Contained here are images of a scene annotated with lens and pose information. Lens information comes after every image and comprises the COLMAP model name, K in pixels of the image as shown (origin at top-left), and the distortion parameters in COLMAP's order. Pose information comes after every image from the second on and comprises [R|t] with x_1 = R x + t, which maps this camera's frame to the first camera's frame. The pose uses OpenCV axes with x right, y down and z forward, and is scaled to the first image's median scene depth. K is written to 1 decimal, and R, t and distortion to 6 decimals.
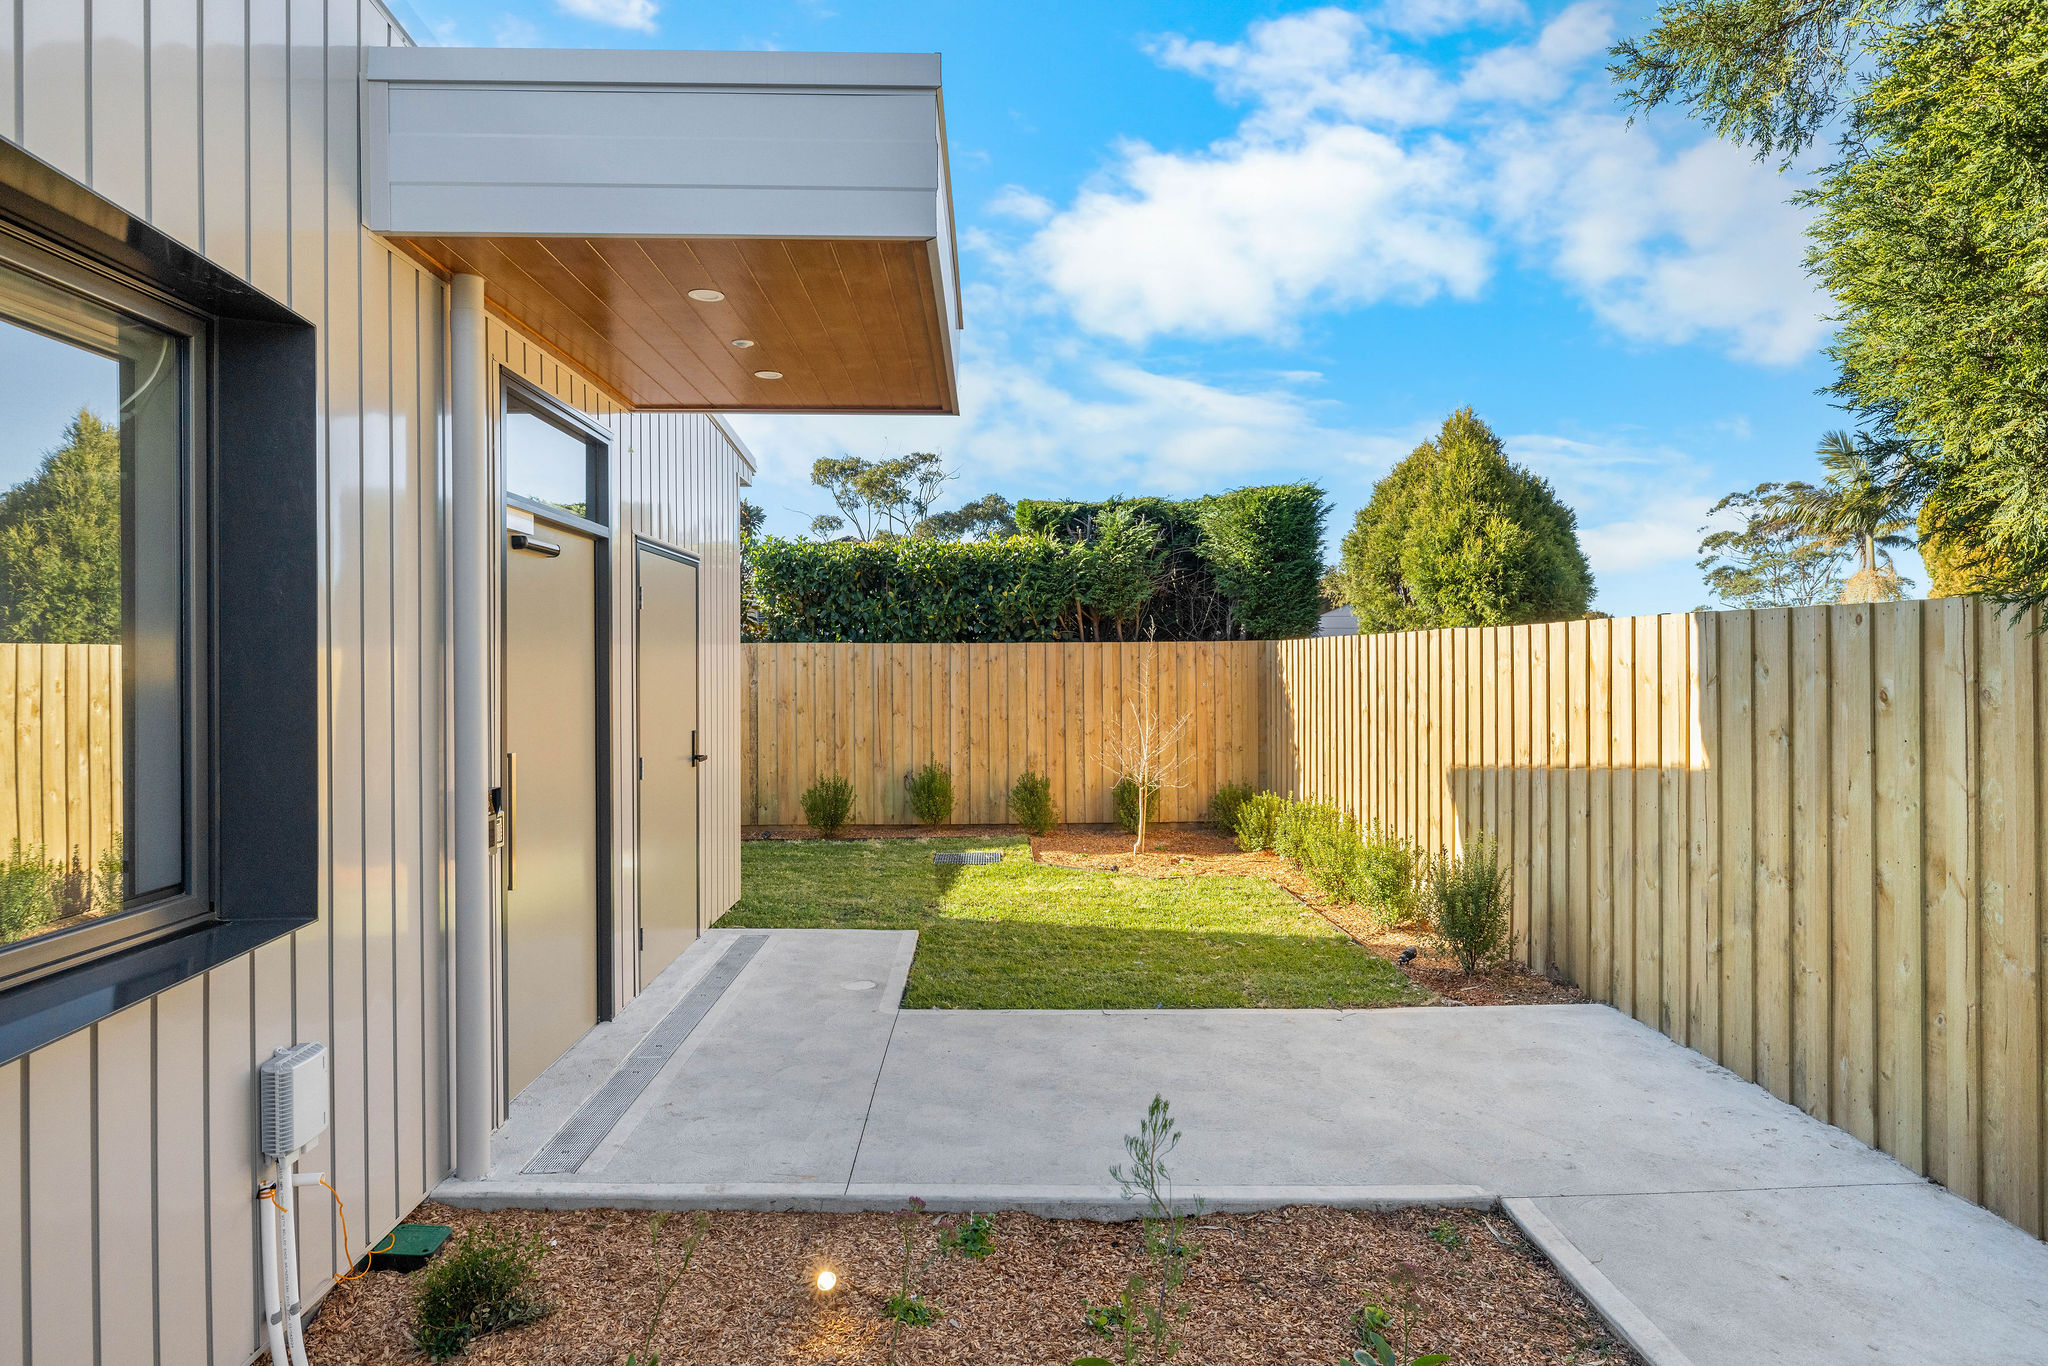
lens RADIAL K [[1149.4, 0, 1029.7], [0, 1149.4, 660.4], [0, 0, 1]] dist [0.001154, 0.001451]
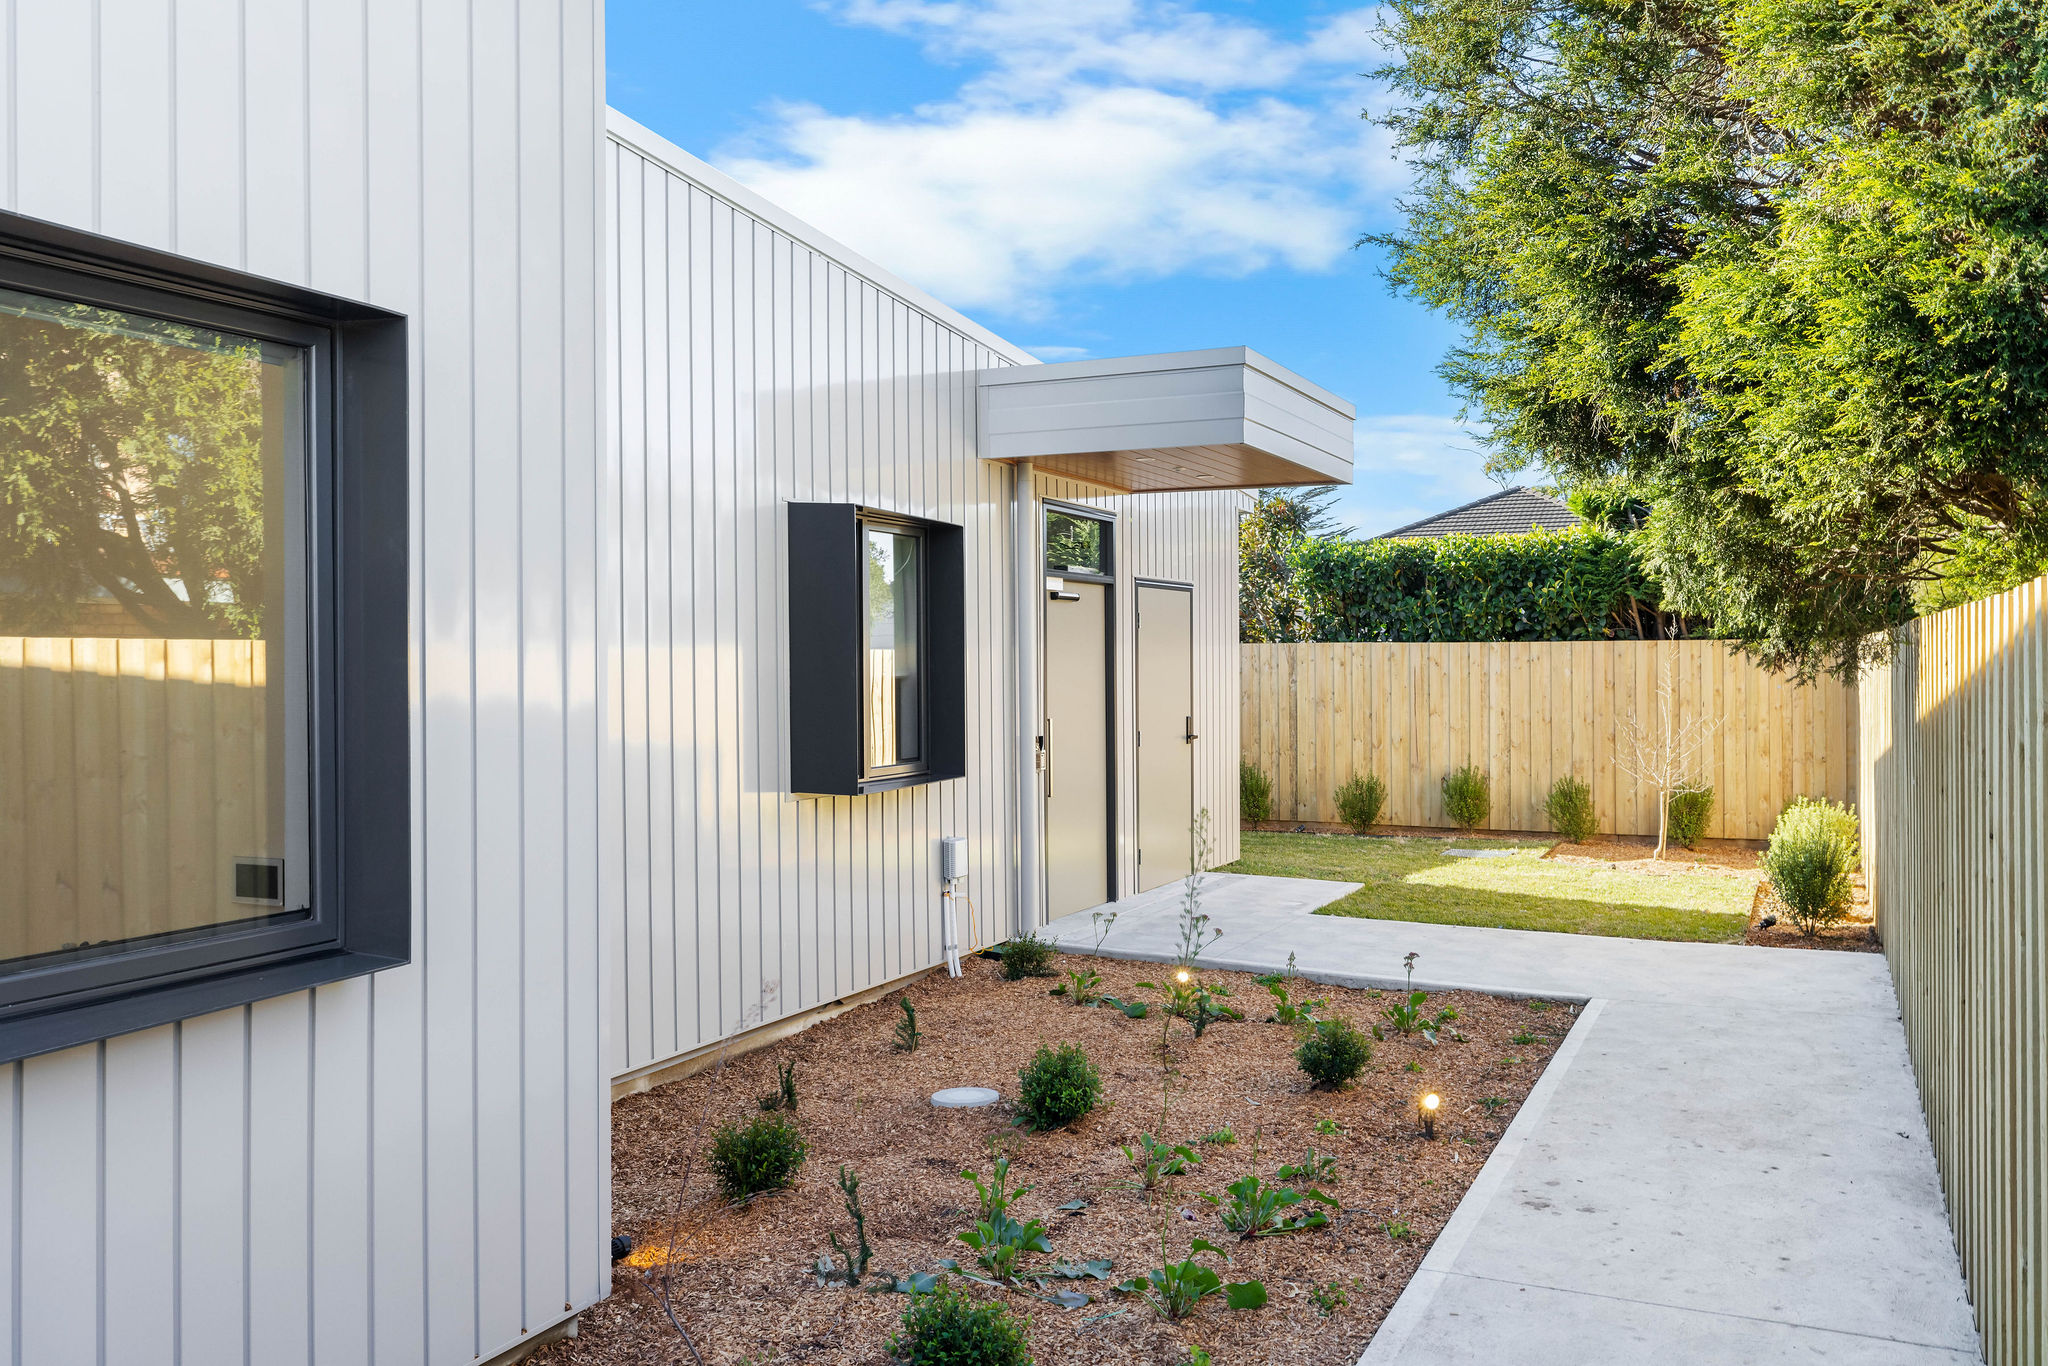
lens RADIAL K [[1679.7, 0, 1024.1], [0, 1679.7, 675.8], [0, 0, 1]] dist [0.000148, 0.000016]
pose [[0.888231, 0.004245, -0.459378, 0.232314], [0.002071, 0.999910, 0.013245, -0.006144], [0.459393, -0.012716, 0.888142, -0.434401]]
